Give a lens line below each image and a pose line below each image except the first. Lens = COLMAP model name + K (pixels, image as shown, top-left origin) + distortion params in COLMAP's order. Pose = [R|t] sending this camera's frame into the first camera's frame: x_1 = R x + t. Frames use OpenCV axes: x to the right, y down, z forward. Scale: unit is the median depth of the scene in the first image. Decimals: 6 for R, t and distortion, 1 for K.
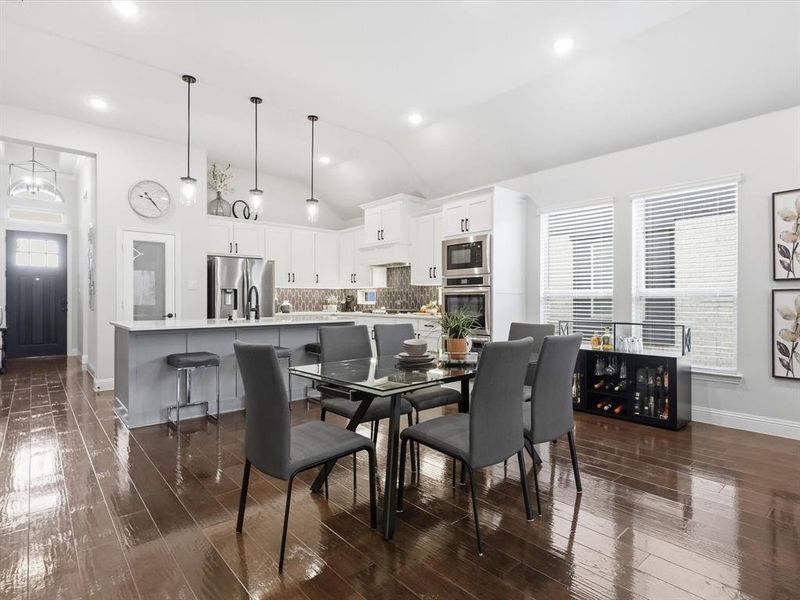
lens RADIAL K [[423.7, 0, 402.2], [0, 423.7, 301.0], [0, 0, 1]] dist [0.000348, 0.008455]
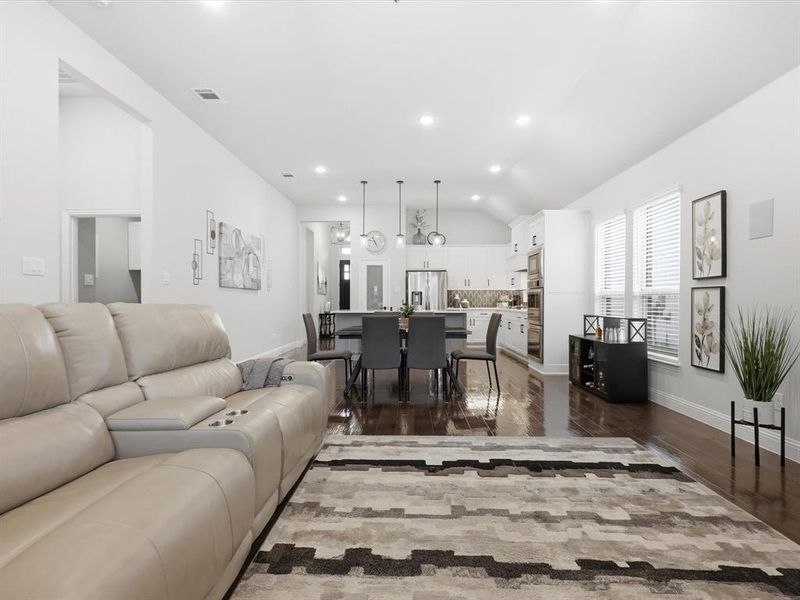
lens RADIAL K [[423.7, 0, 398.8], [0, 423.7, 298.9], [0, 0, 1]] dist [0.000348, 0.008455]
pose [[0.734644, -0.001290, -0.678451, 0.647000], [-0.002578, 0.999986, -0.004692, 0.006040], [0.678448, 0.005196, 0.734630, -0.207220]]
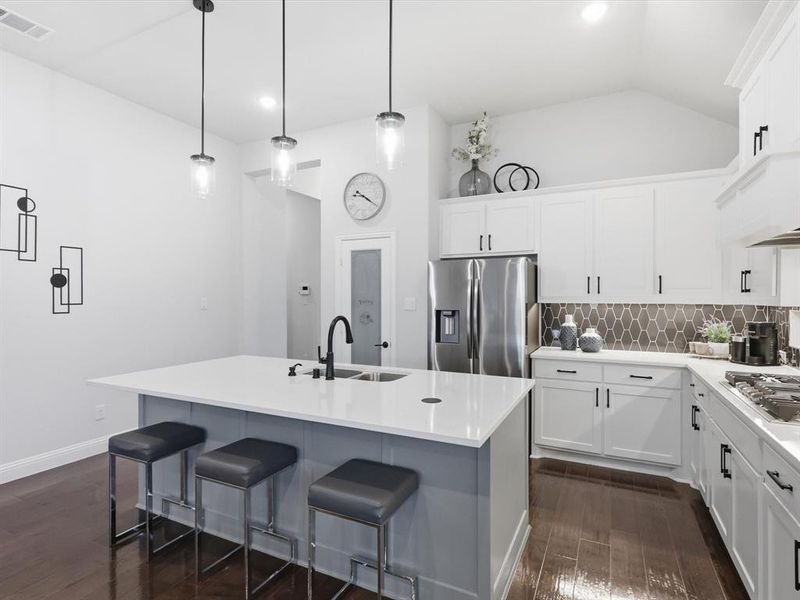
lens RADIAL K [[423.7, 0, 401.8], [0, 423.7, 297.9], [0, 0, 1]] dist [0.000348, 0.008455]
pose [[0.378335, 0.002041, -0.925666, 0.158545], [-0.000749, 0.999998, 0.001899, -0.050701], [0.925668, -0.000025, 0.378336, 0.750193]]
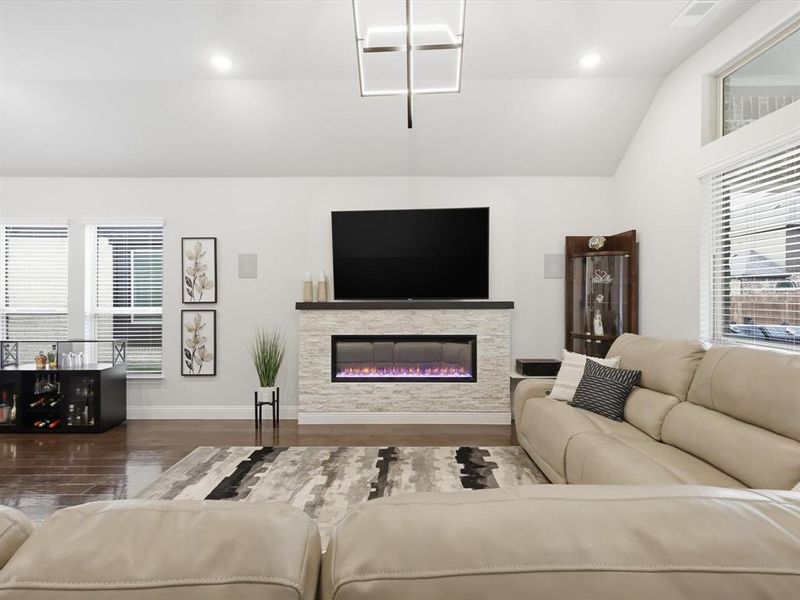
lens RADIAL K [[423.7, 0, 399.2], [0, 423.7, 295.4], [0, 0, 1]] dist [0.000348, 0.008455]
pose [[0.658949, -0.000328, 0.752187, 0.193724], [0.002037, 0.999997, -0.001349, -0.042267], [-0.752185, 0.002421, 0.658948, -0.239516]]
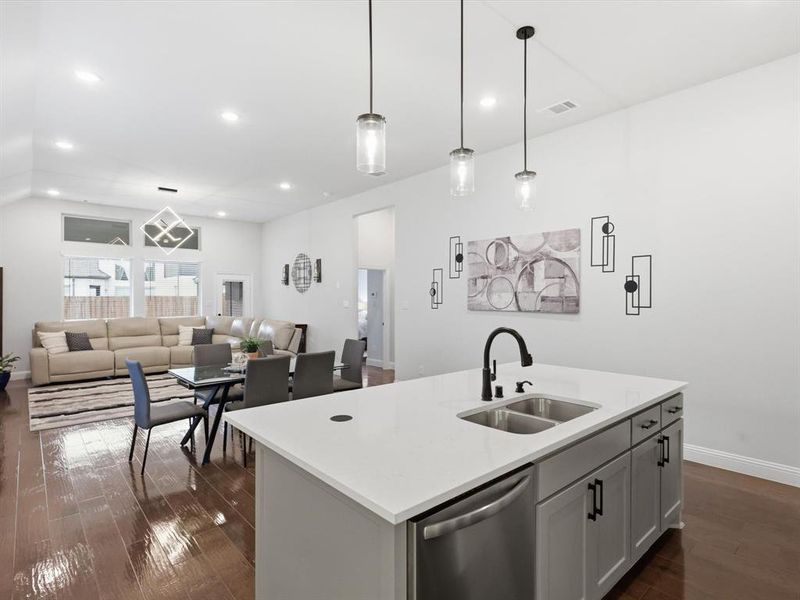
lens RADIAL K [[423.7, 0, 401.5], [0, 423.7, 300.7], [0, 0, 1]] dist [0.000348, 0.008455]
pose [[-0.999961, 0.002720, -0.008447, -0.213215], [0.002655, 0.999967, 0.007694, -0.056833], [0.008468, 0.007671, -0.999935, 1.240276]]
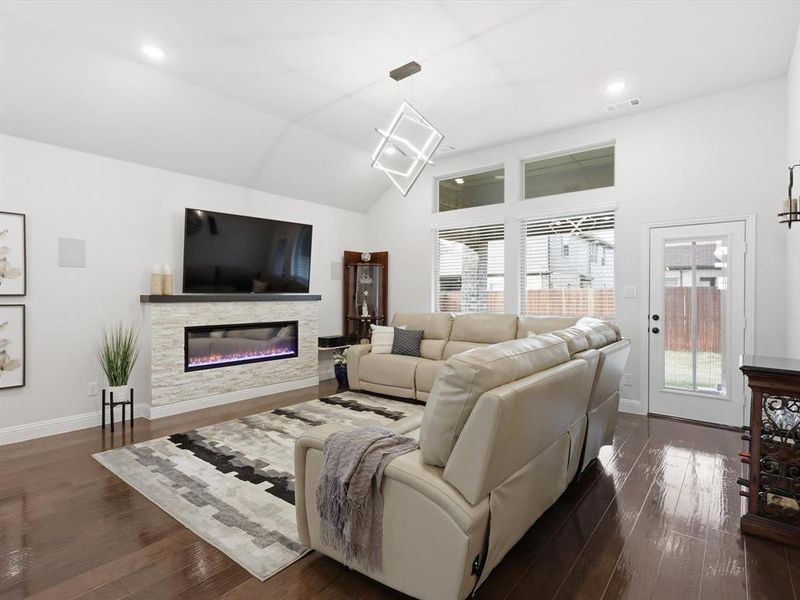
lens RADIAL K [[423.7, 0, 399.5], [0, 423.7, 294.2], [0, 0, 1]] dist [0.000348, 0.008455]
pose [[-0.184886, 0.004336, 0.982750, -0.175080], [0.000599, 0.999991, -0.004299, -0.028863], [-0.982760, -0.000206, -0.184887, 0.118792]]
